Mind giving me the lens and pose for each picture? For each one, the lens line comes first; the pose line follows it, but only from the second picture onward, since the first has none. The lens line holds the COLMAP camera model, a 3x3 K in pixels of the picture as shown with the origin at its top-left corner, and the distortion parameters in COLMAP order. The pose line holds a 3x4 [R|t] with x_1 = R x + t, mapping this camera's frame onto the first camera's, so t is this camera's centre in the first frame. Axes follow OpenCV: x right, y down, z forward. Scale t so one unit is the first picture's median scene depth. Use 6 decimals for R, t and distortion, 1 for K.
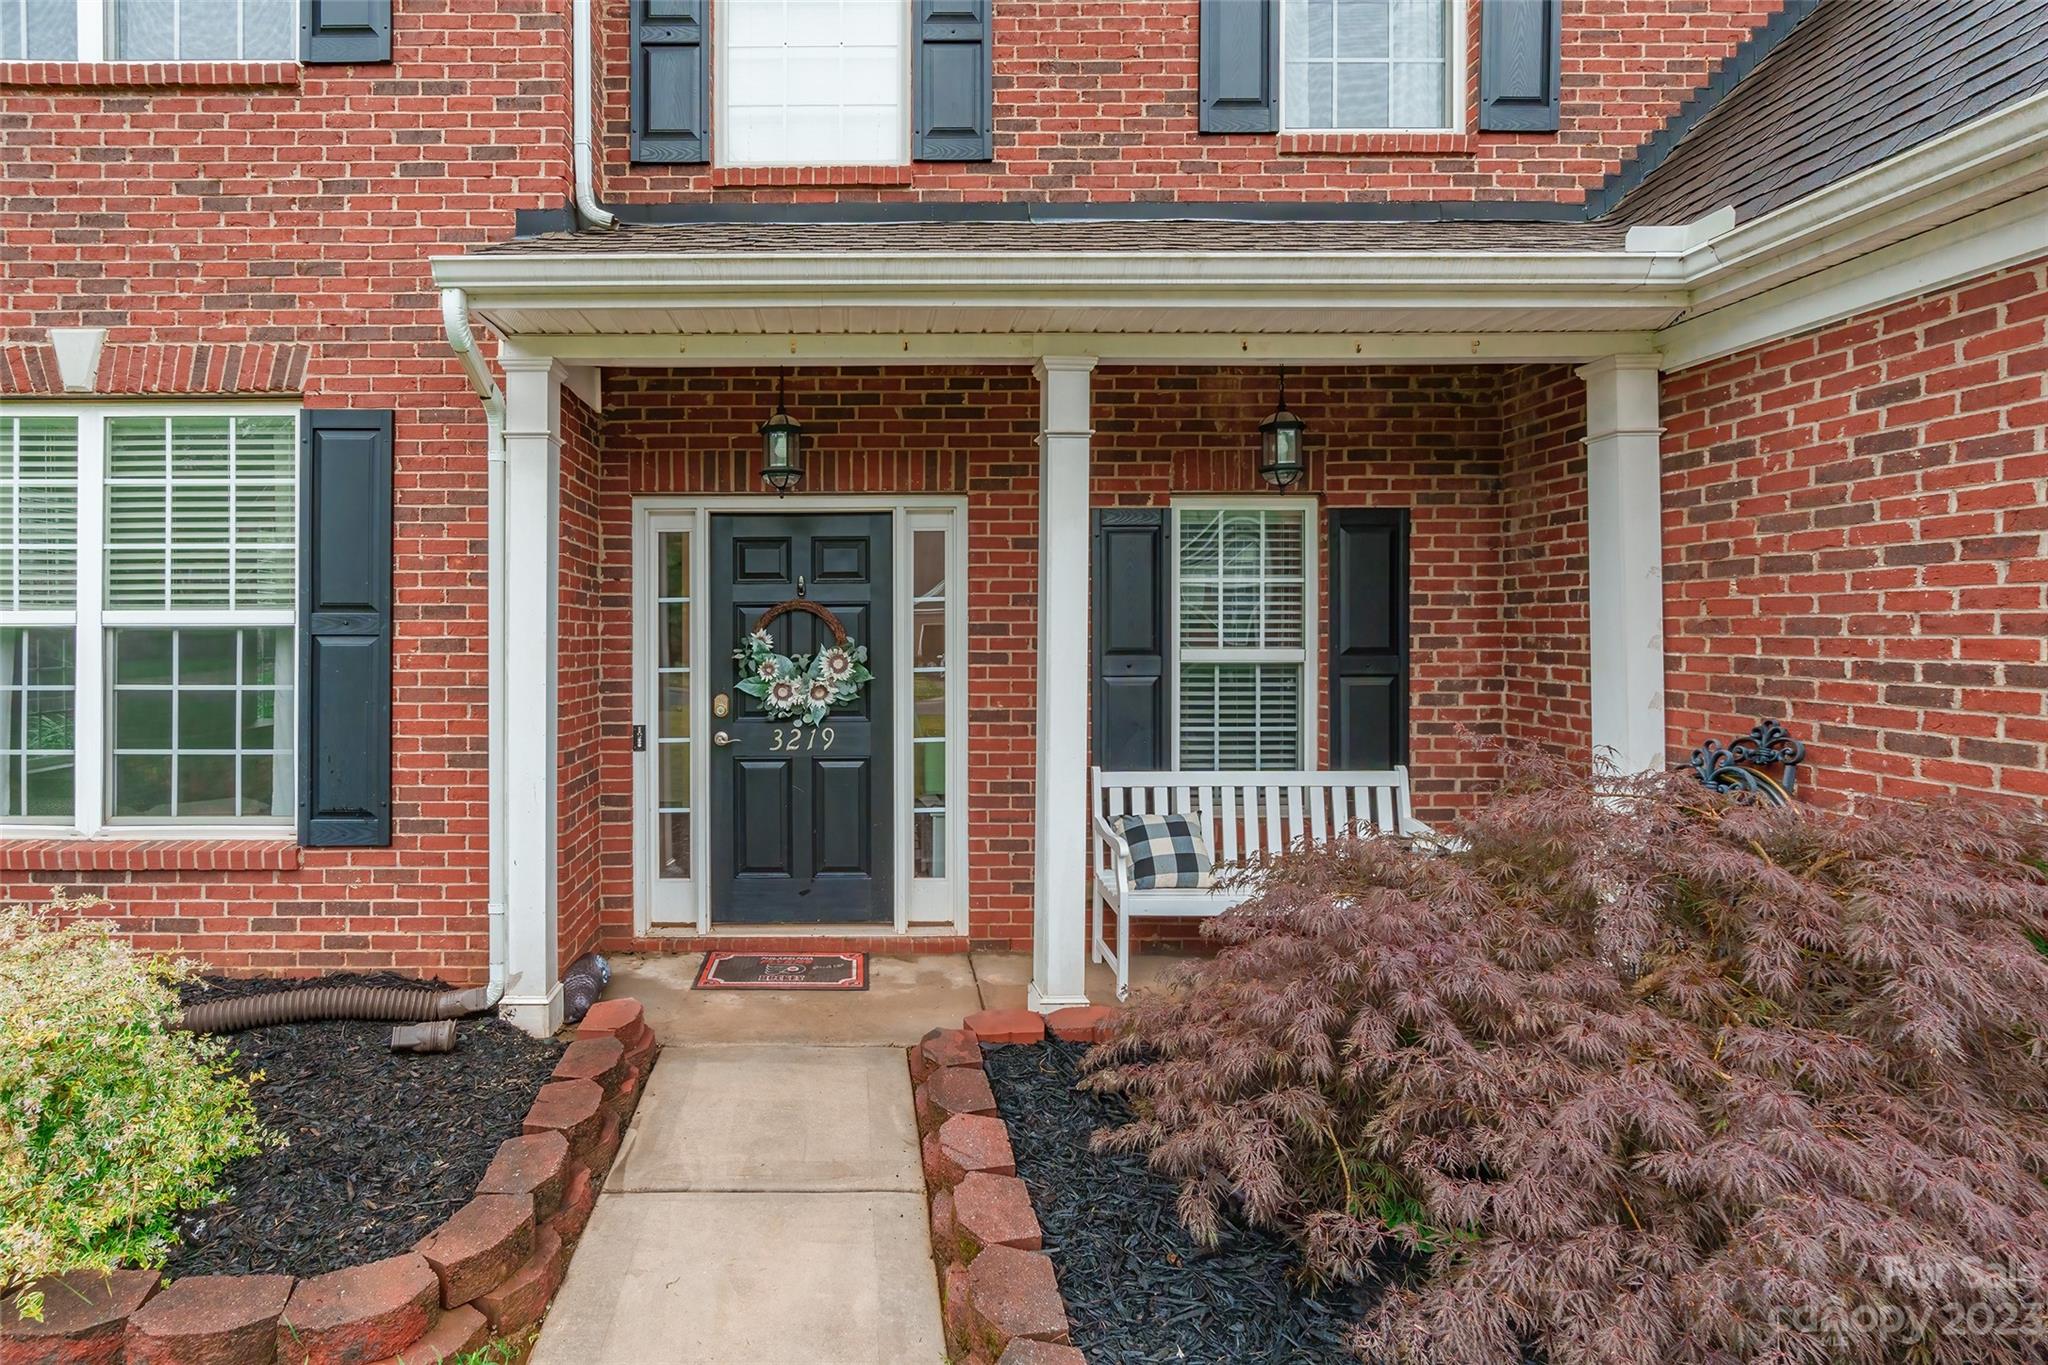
lens RADIAL K [[942.2, 0, 945.5], [0, 942.2, 620.0], [0, 0, 1]] dist [-0.011342, 0.001159]
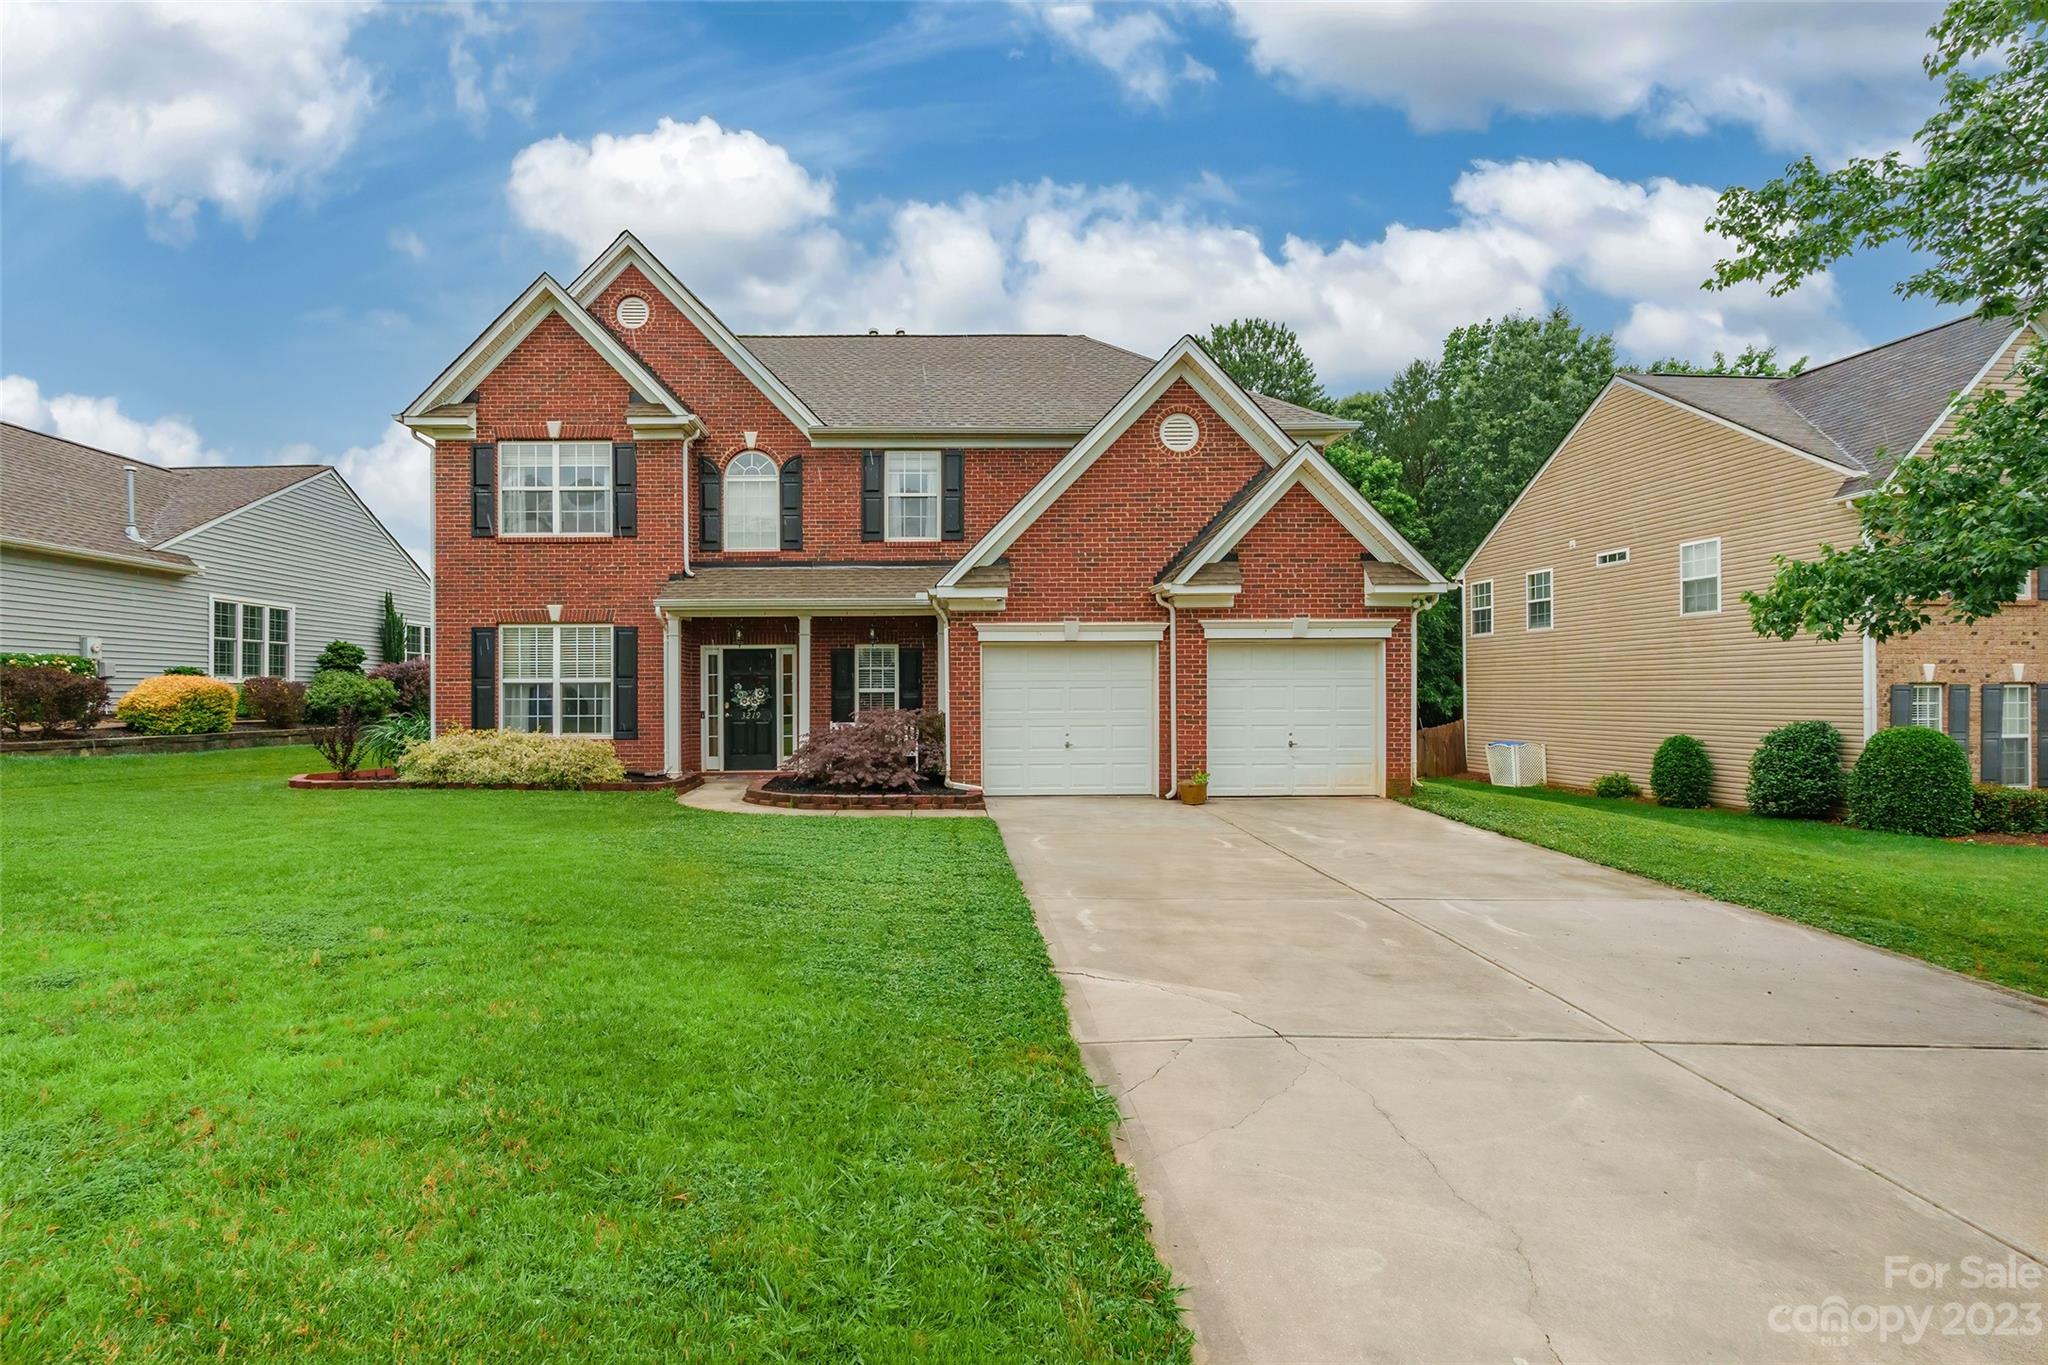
lens RADIAL K [[942.2, 0, 1034.9], [0, 942.2, 678.5], [0, 0, 1]] dist [-0.011342, 0.001159]
pose [[0.999993, -0.002607, -0.002670, 0.951100], [0.002601, 0.999994, -0.002271, 0.003590], [0.002675, 0.002264, 0.999994, -2.579187]]
